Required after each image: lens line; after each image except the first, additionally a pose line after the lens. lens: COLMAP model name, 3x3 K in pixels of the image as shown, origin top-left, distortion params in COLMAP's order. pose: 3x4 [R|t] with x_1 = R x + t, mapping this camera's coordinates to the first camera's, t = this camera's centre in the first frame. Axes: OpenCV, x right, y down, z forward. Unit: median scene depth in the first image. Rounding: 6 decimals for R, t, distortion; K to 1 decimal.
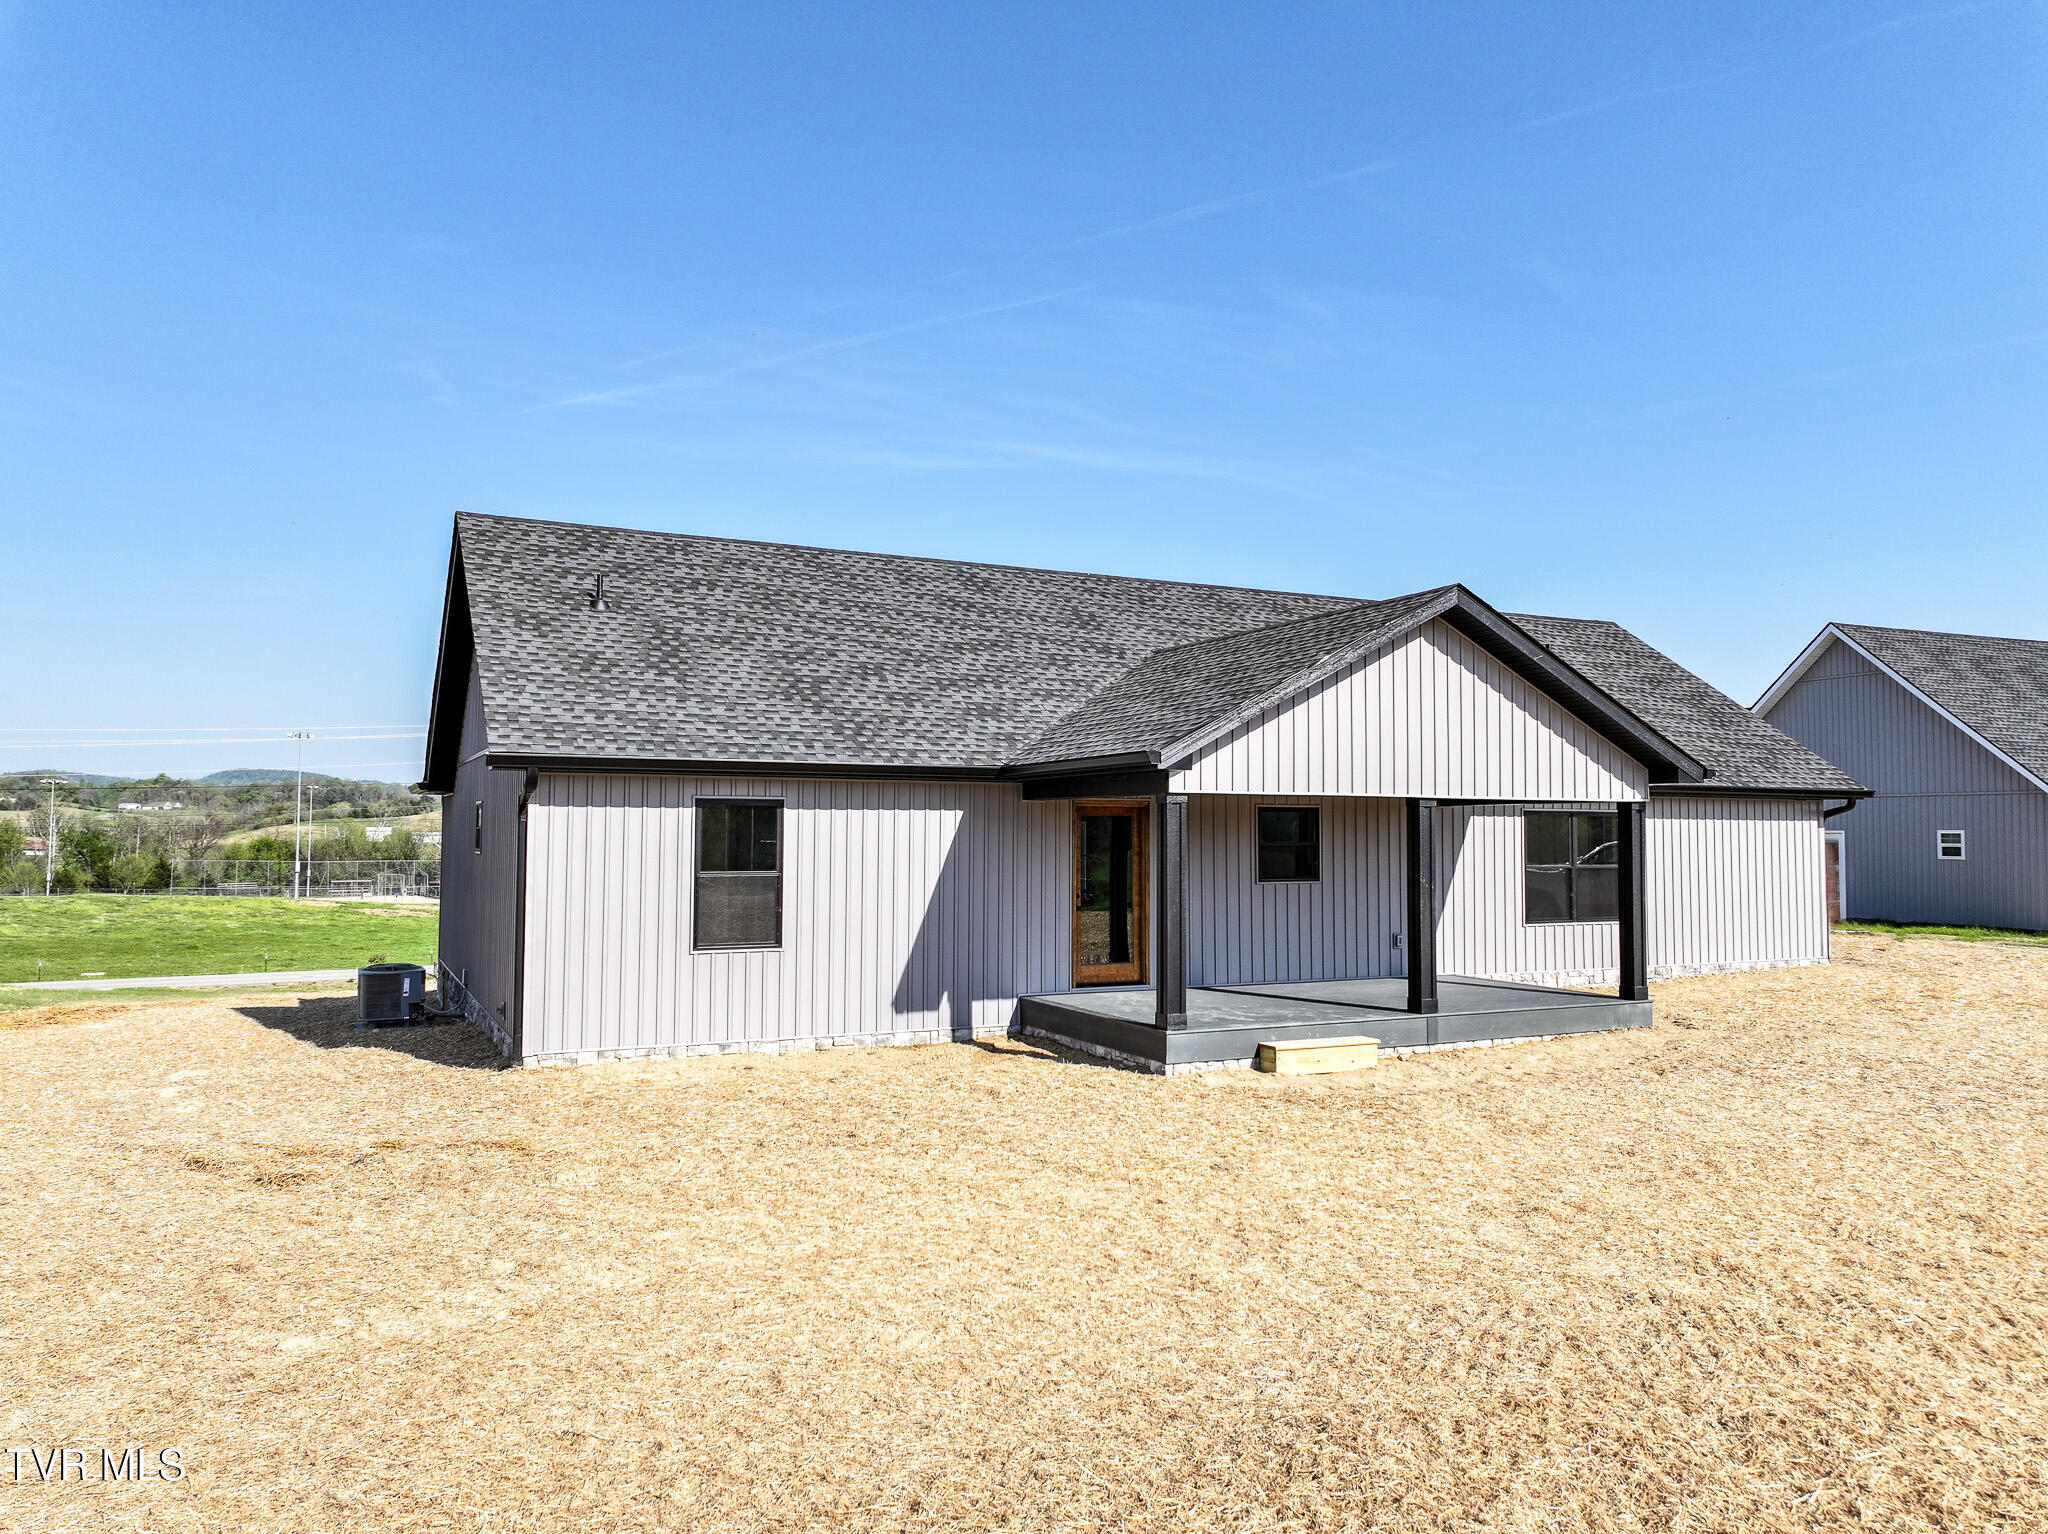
lens RADIAL K [[1433.8, 0, 1031.7], [0, 1433.8, 760.3], [0, 0, 1]] dist [0.006025, -0.001808]
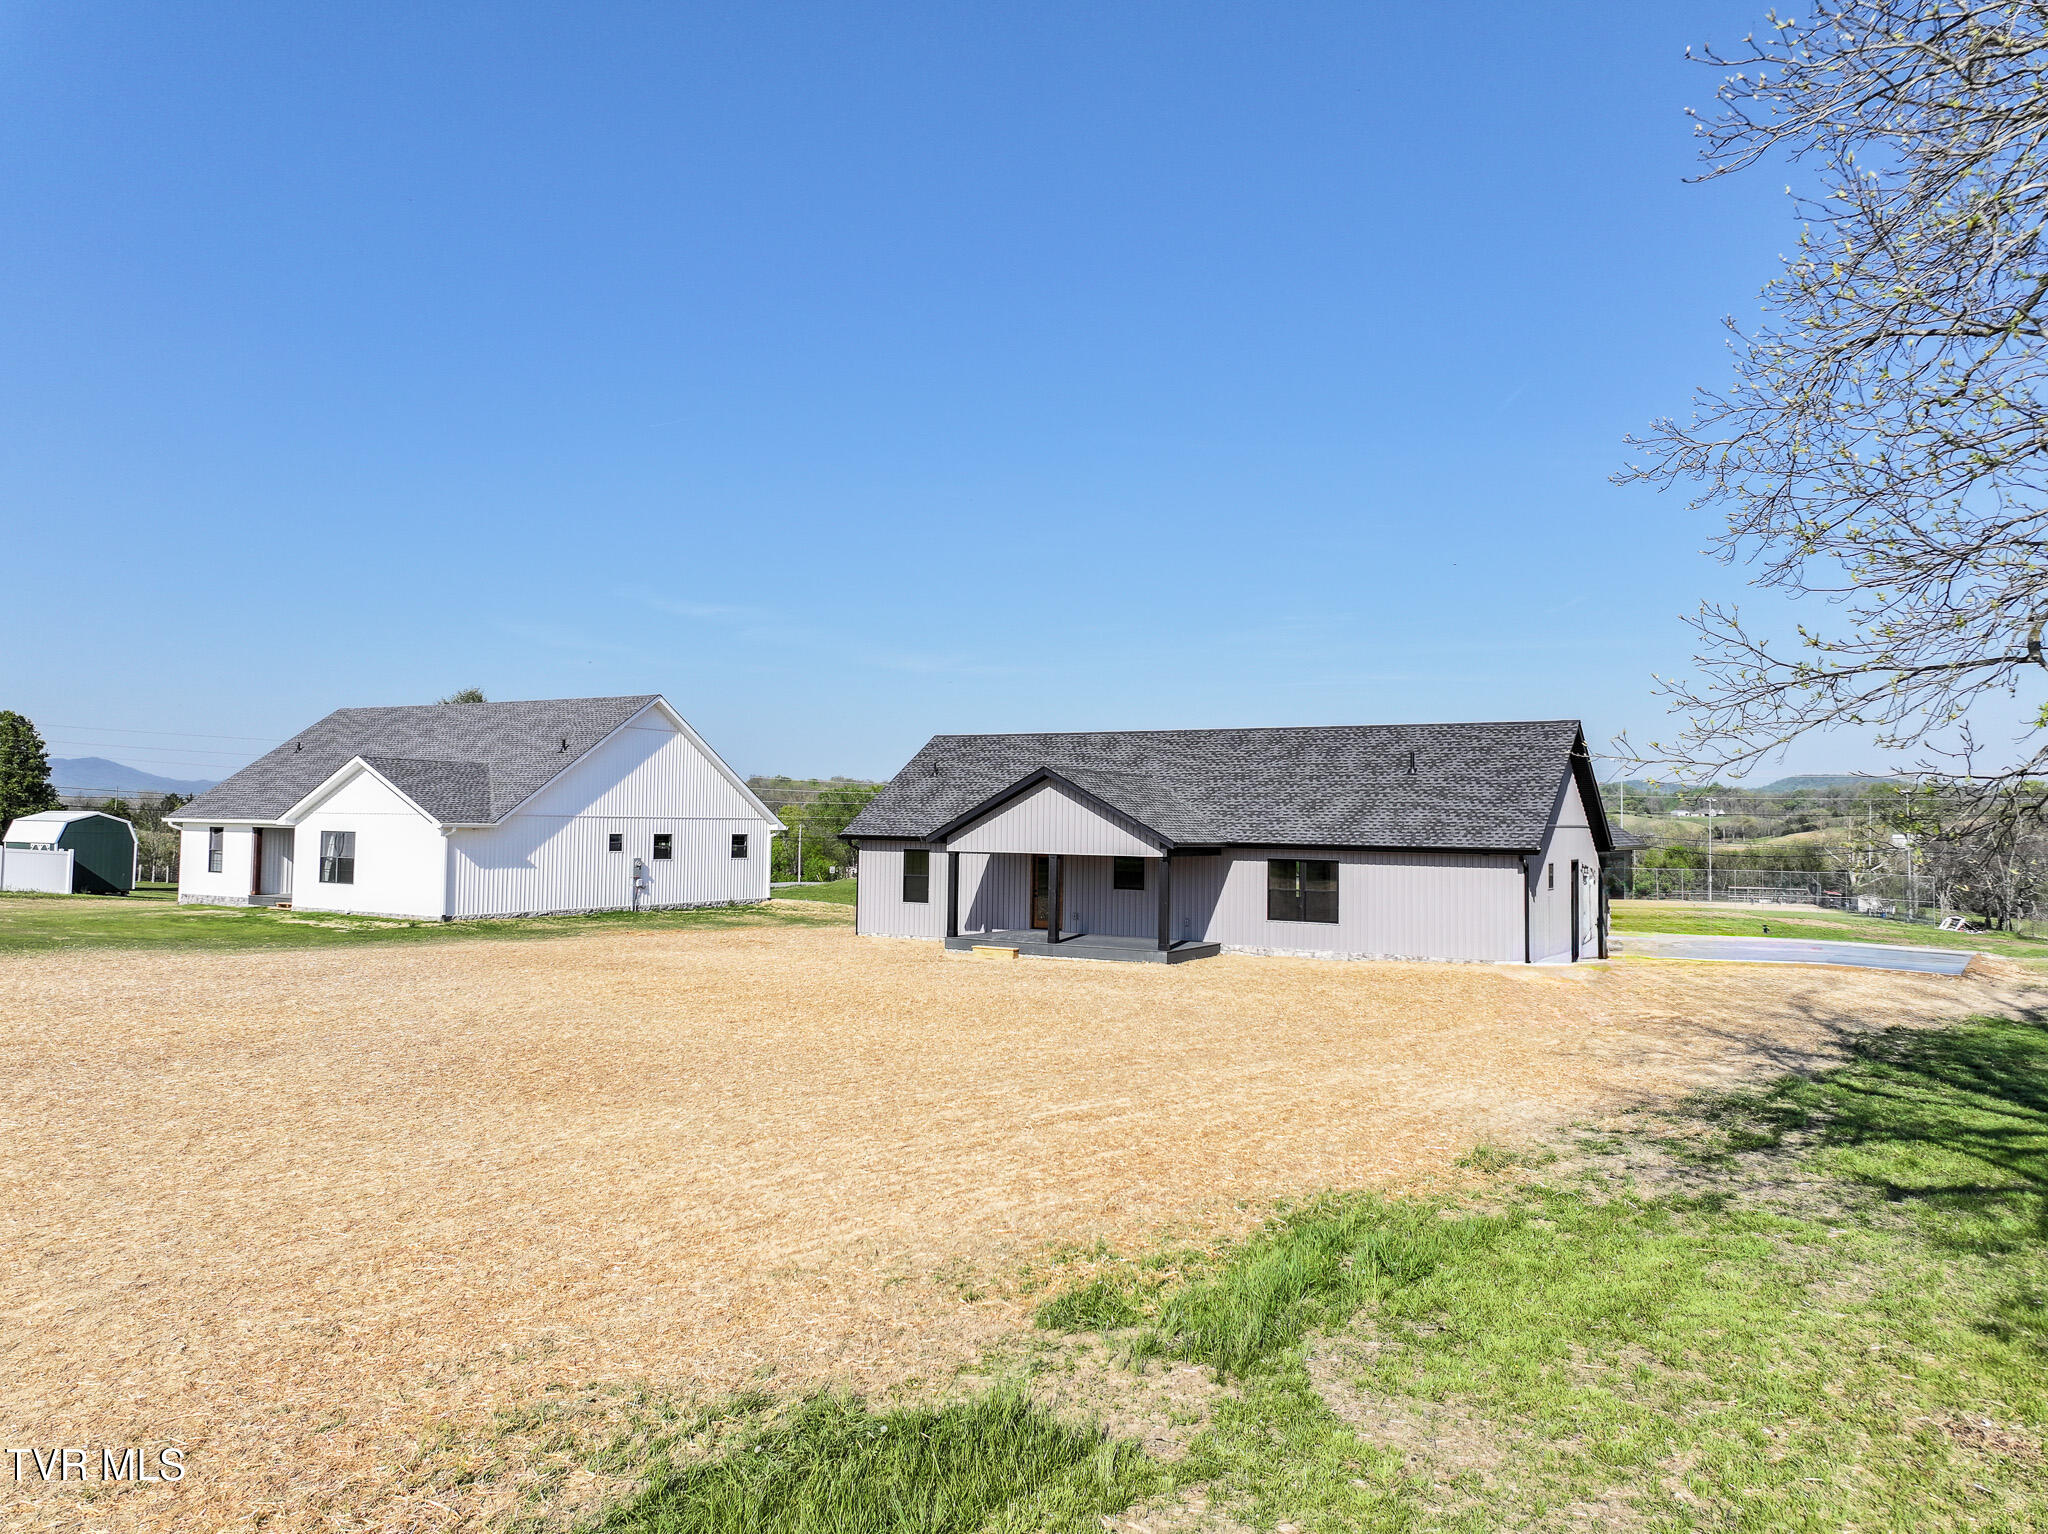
lens RADIAL K [[1433.8, 0, 1031.7], [0, 1433.8, 760.3], [0, 0, 1]] dist [0.006025, -0.001808]
pose [[0.537079, -0.033982, -0.842847, 2.129627], [0.030973, 0.999309, -0.020553, -0.075983], [0.842963, -0.015067, 0.537761, -0.294867]]
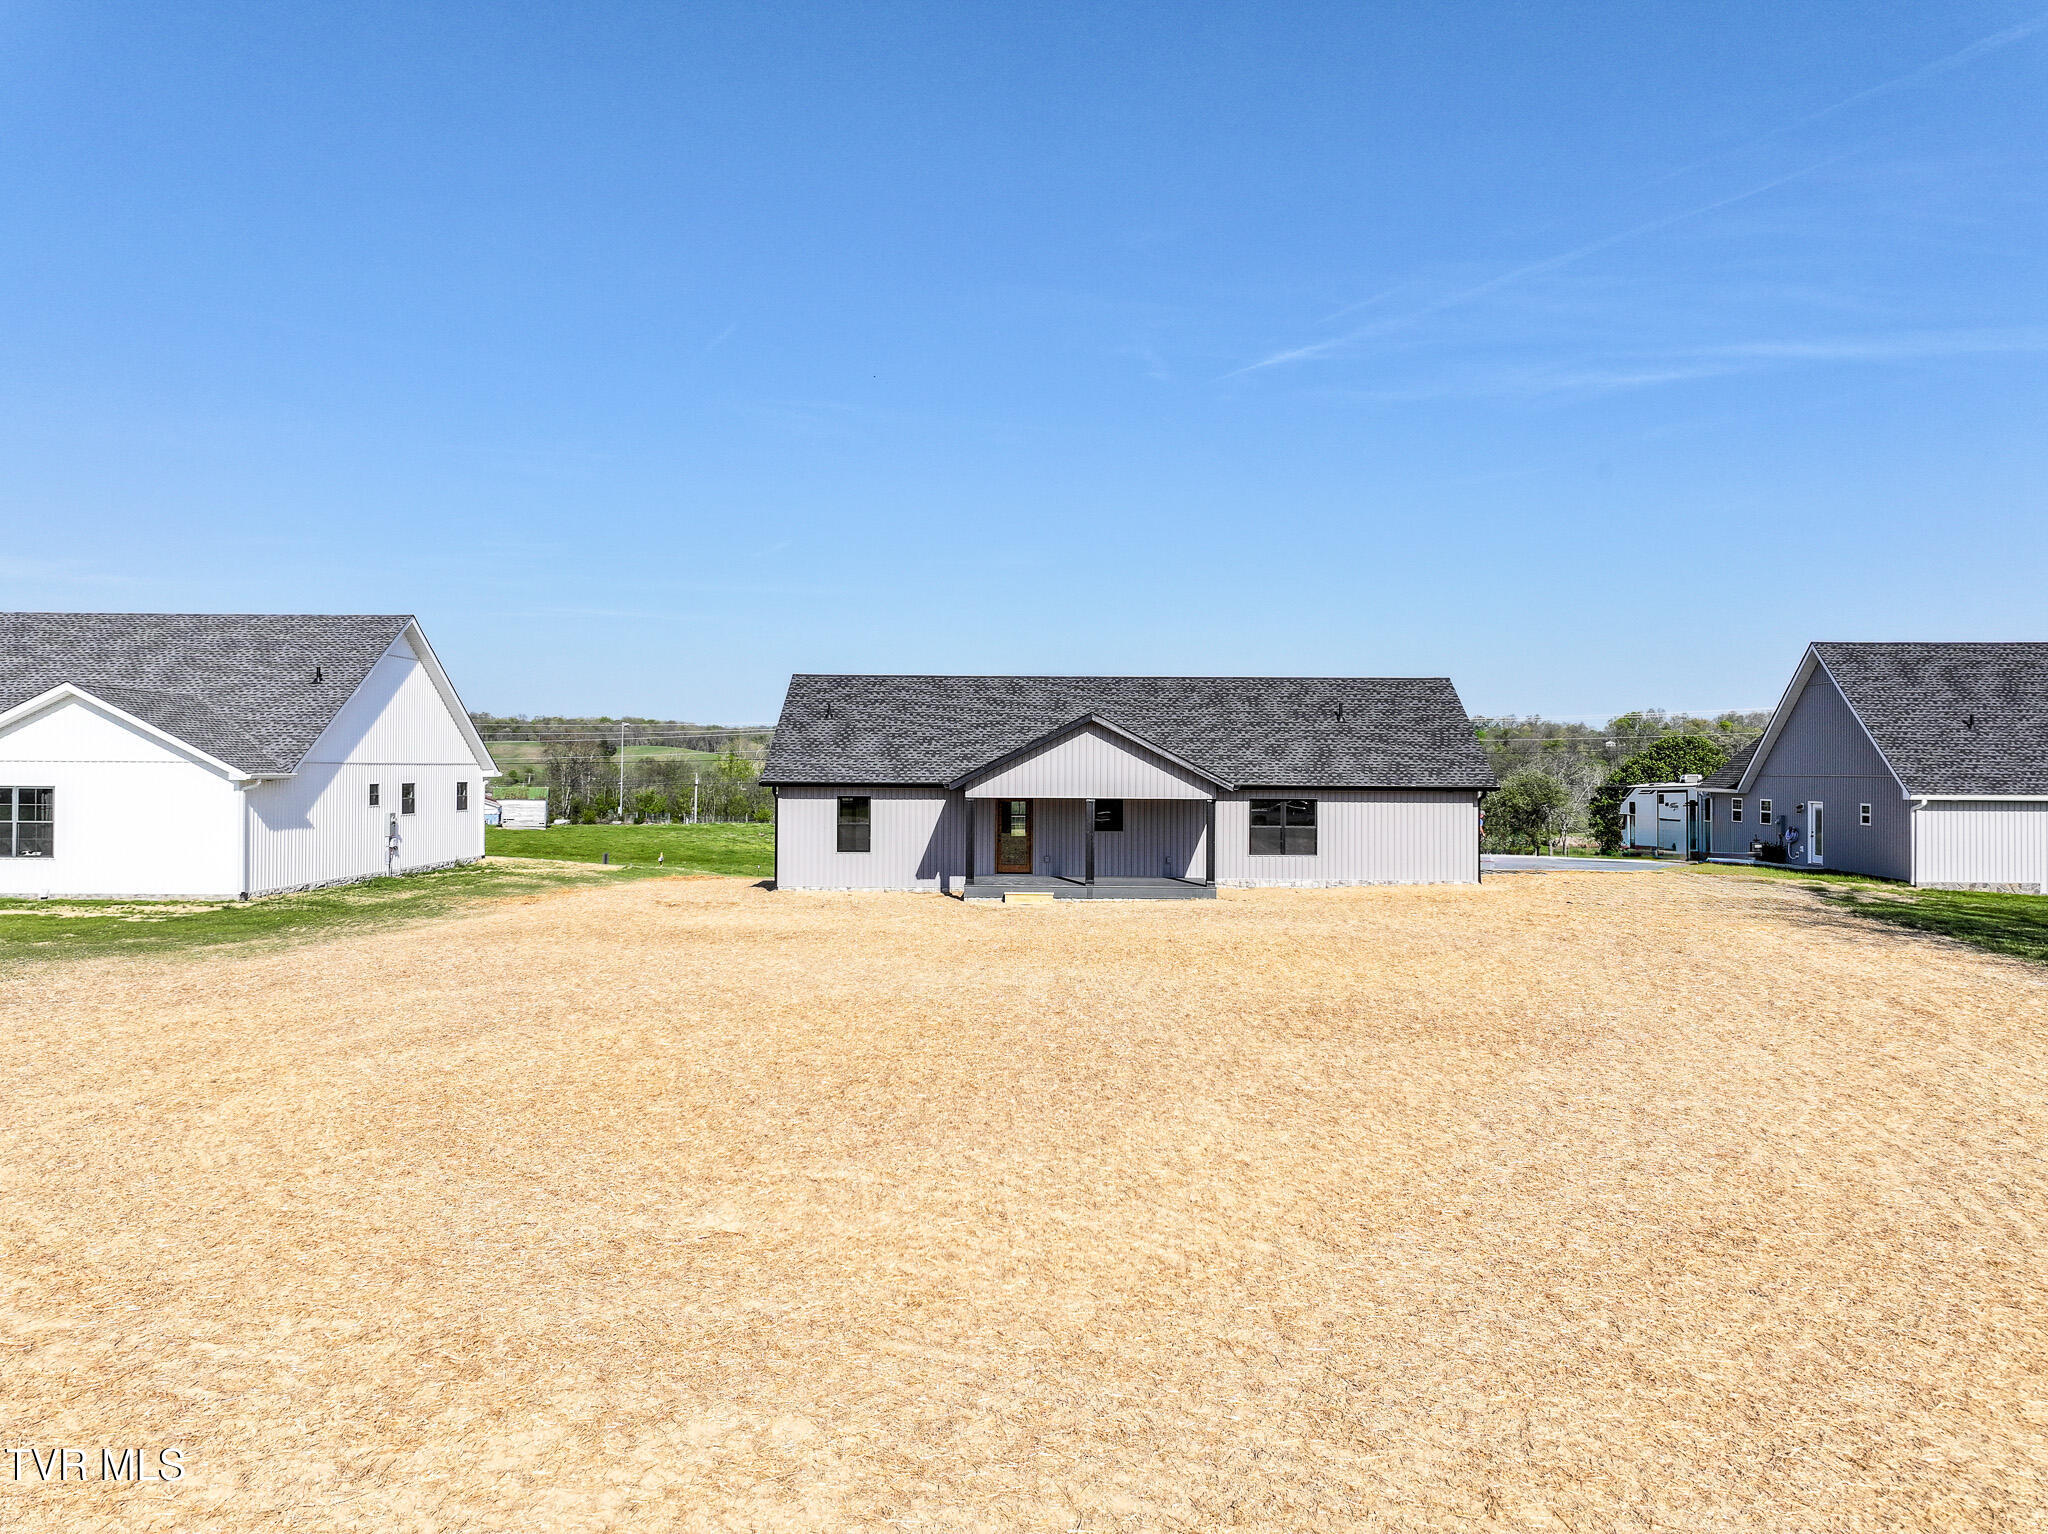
lens RADIAL K [[1433.8, 0, 1031.7], [0, 1433.8, 760.3], [0, 0, 1]] dist [0.006025, -0.001808]
pose [[0.893370, -0.001190, -0.449319, 1.194016], [0.020410, 0.999072, 0.037936, -0.123729], [0.448857, -0.043061, 0.892565, -1.134991]]
